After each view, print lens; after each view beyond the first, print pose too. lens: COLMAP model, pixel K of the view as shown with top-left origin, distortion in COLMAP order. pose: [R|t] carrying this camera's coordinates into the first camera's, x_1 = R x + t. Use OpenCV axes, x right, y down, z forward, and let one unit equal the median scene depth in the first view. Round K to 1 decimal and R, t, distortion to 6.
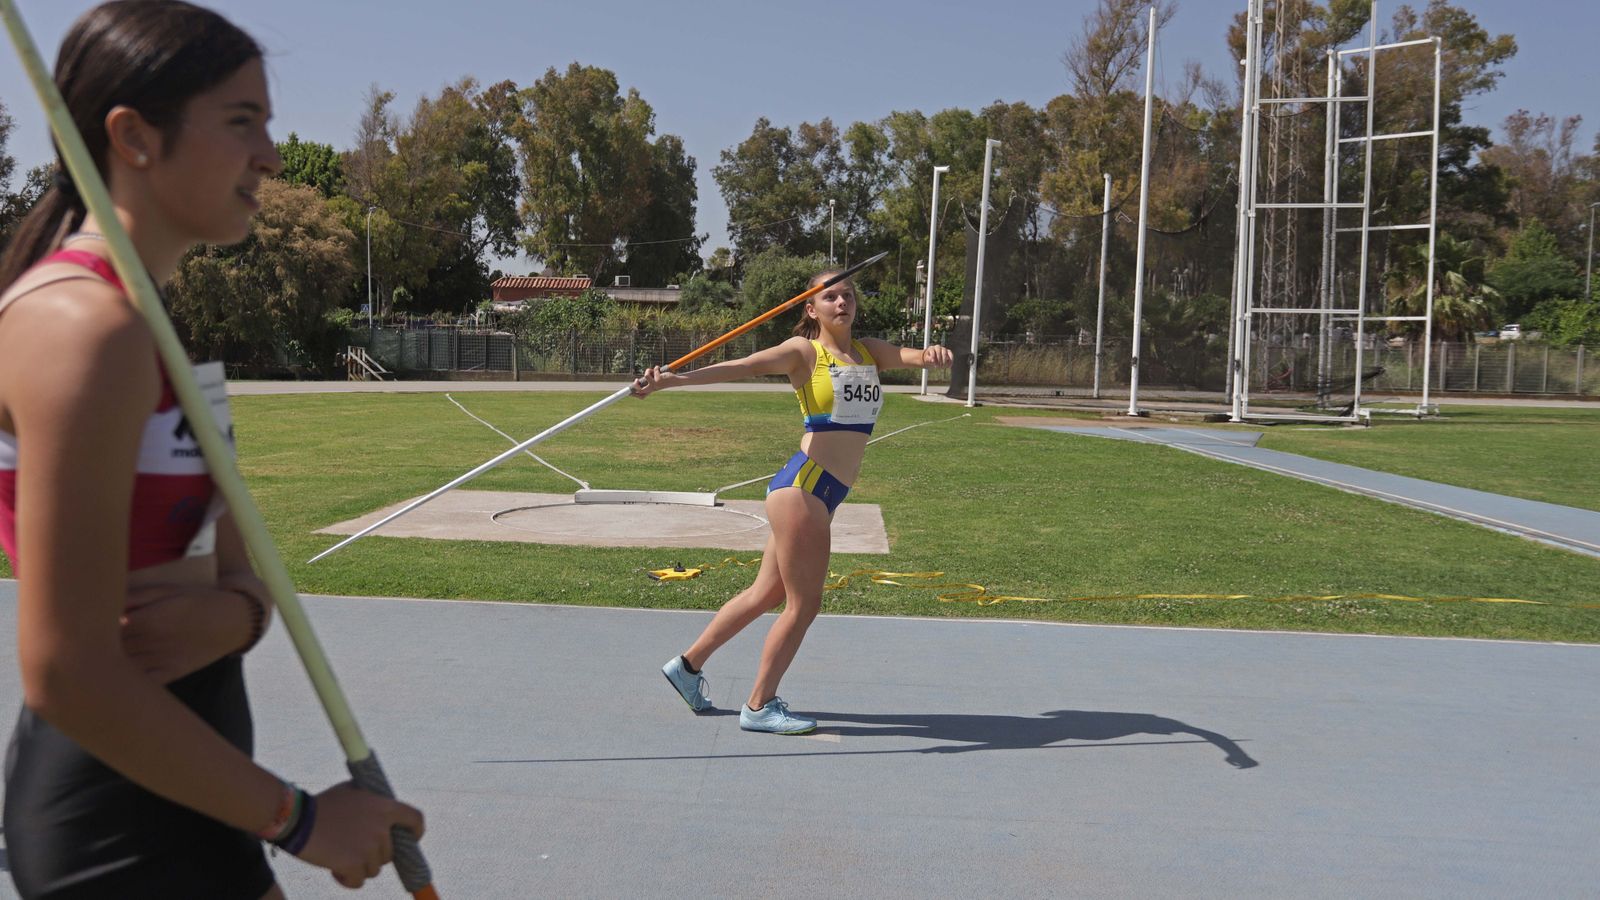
lens RADIAL K [[5752.3, 0, 800.0], [0, 5752.3, 450.0], [0, 0, 1]] dist [0.000774, 4.622010]
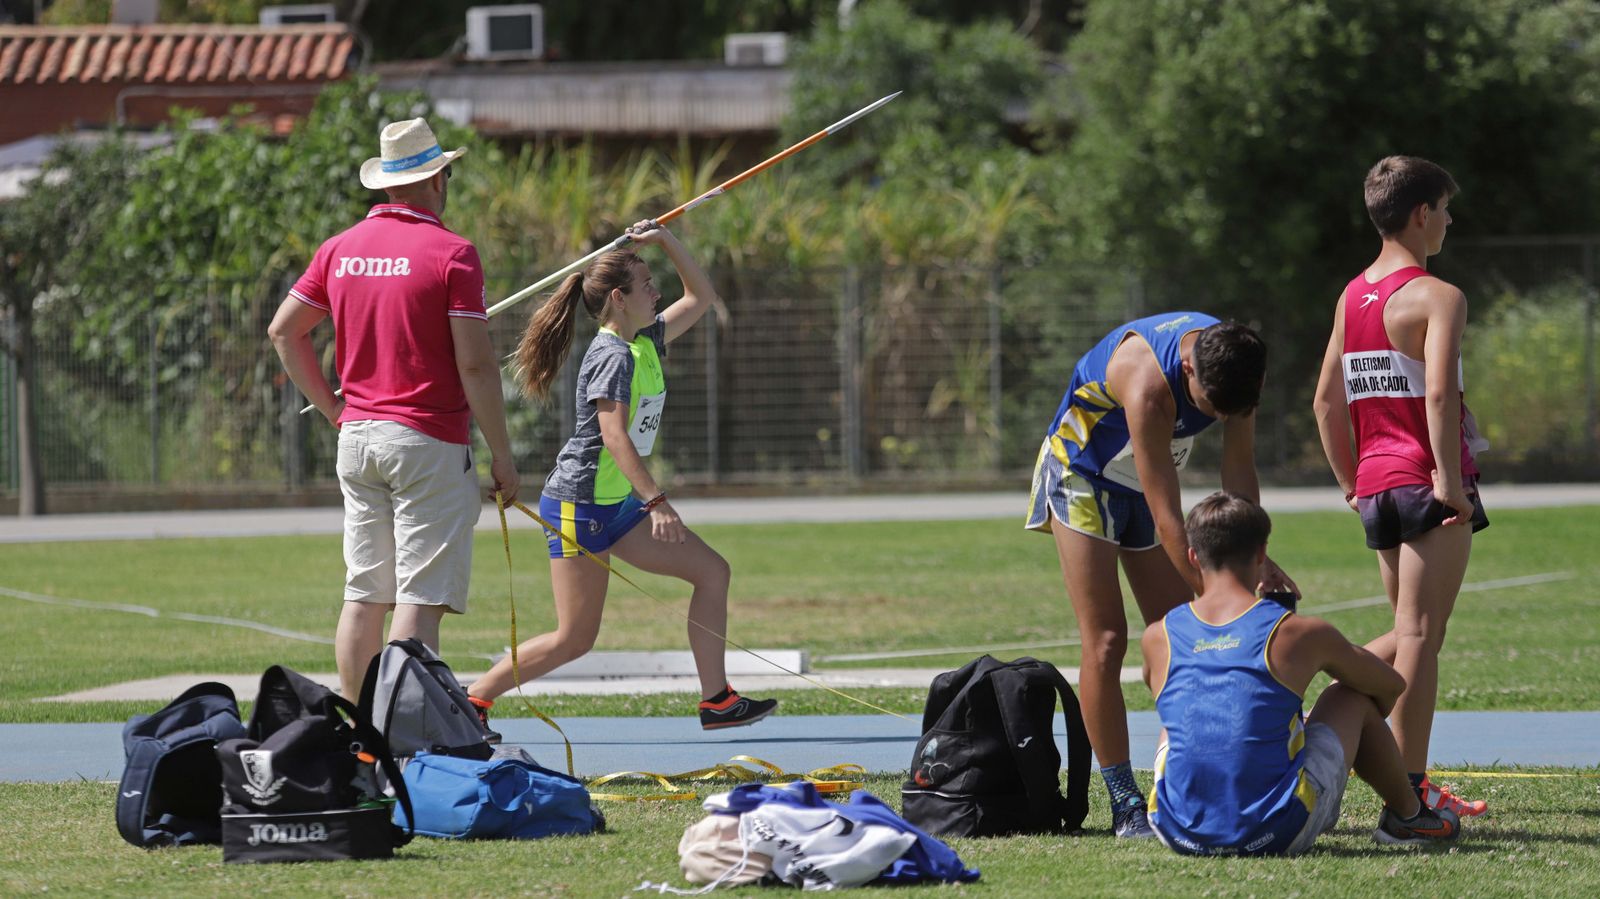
lens RADIAL K [[11686.6, 0, 800.0], [0, 11686.6, 449.5], [0, 0, 1]] dist [0.833793, 30.220059]
pose [[0.999045, -0.041580, -0.013388, -0.015063], [0.041377, 0.999030, -0.015085, -0.007519], [0.014002, 0.014516, 0.999797, 0.571967]]
